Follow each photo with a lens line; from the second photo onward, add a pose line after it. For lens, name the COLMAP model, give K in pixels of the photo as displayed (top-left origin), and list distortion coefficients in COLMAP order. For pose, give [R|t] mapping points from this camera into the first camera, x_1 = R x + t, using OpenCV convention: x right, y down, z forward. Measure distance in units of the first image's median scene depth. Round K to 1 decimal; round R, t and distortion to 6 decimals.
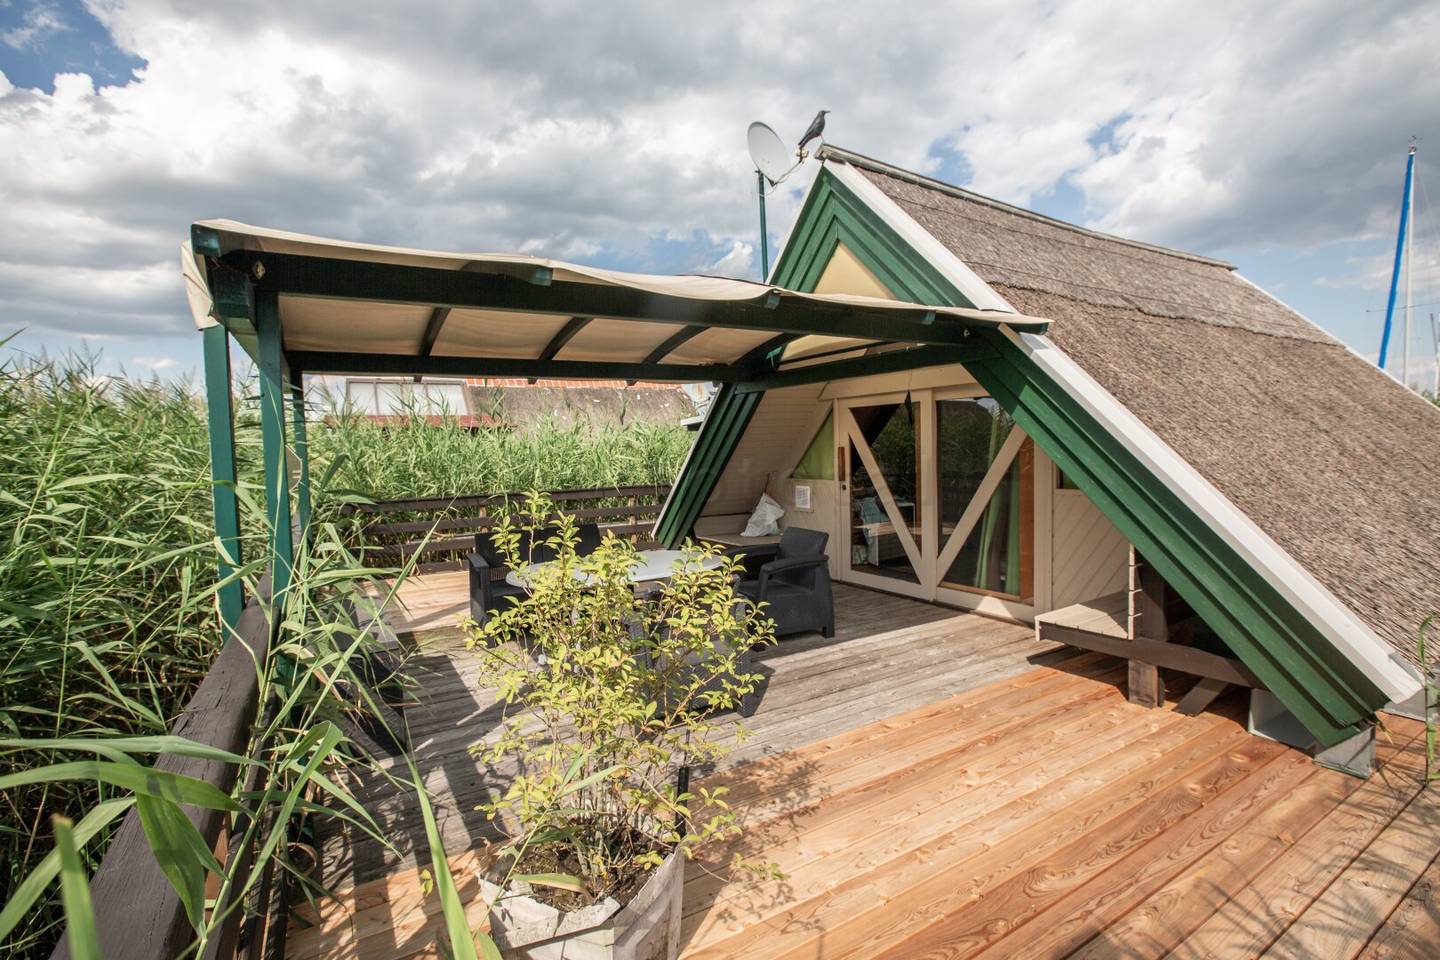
lens RADIAL K [[655.9, 0, 720.0], [0, 655.9, 480.0], [0, 0, 1]] dist [-0.047356, 0.014937]
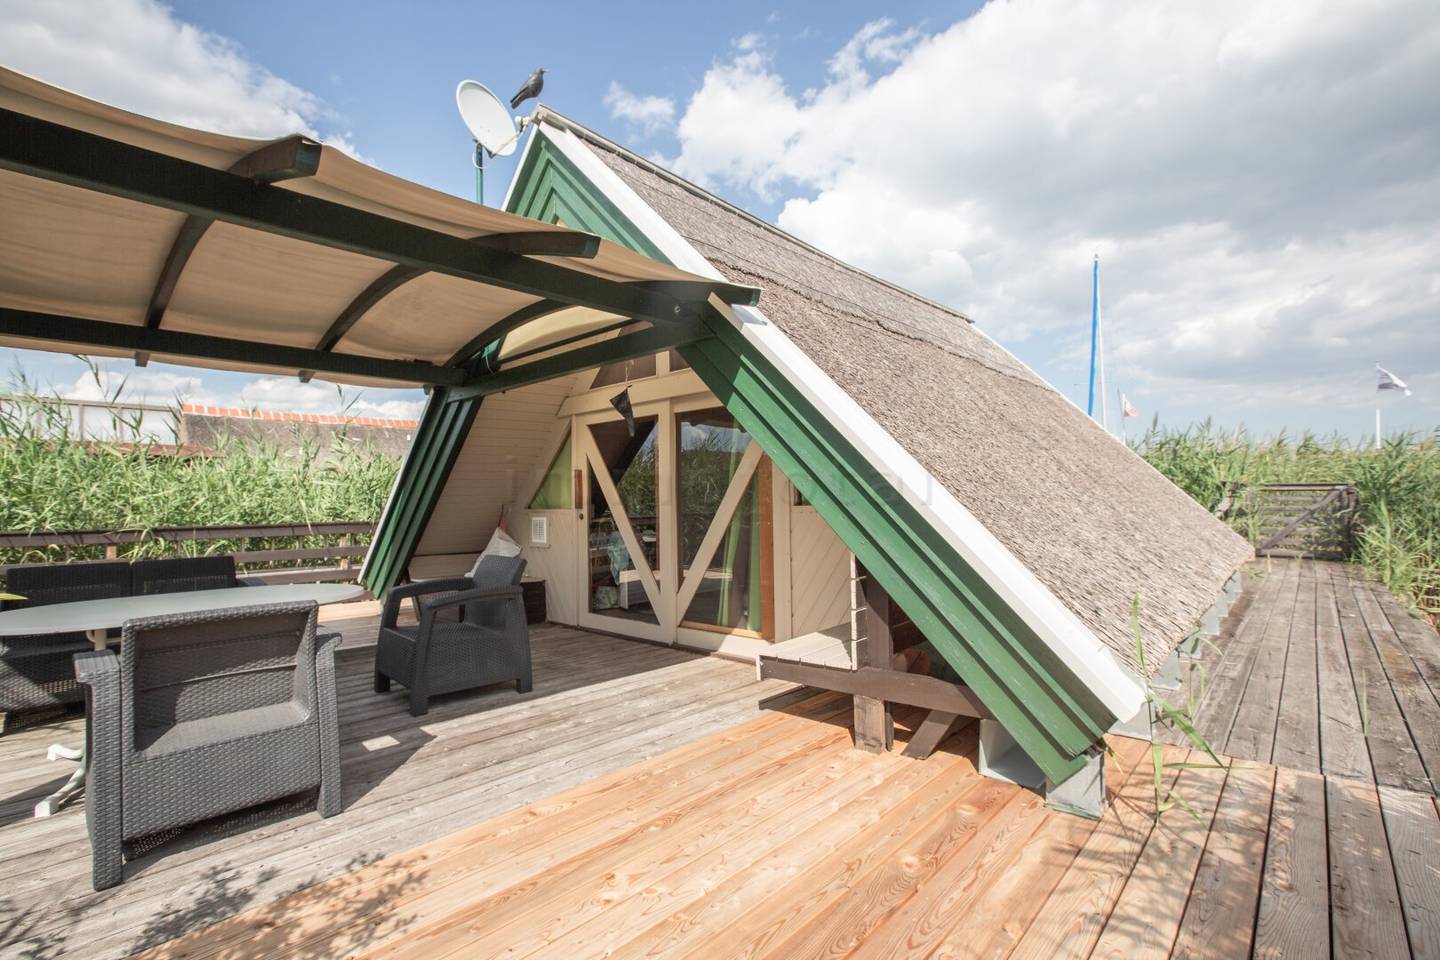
lens RADIAL K [[659.2, 0, 720.0], [0, 659.2, 480.0], [0, 0, 1]] dist [-0.073603, 0.042837]
pose [[0.959177, 0.020633, 0.282053, 0.212347], [0.004417, 0.996121, -0.087888, 0.071869], [-0.282773, 0.085546, 0.955365, 0.211950]]
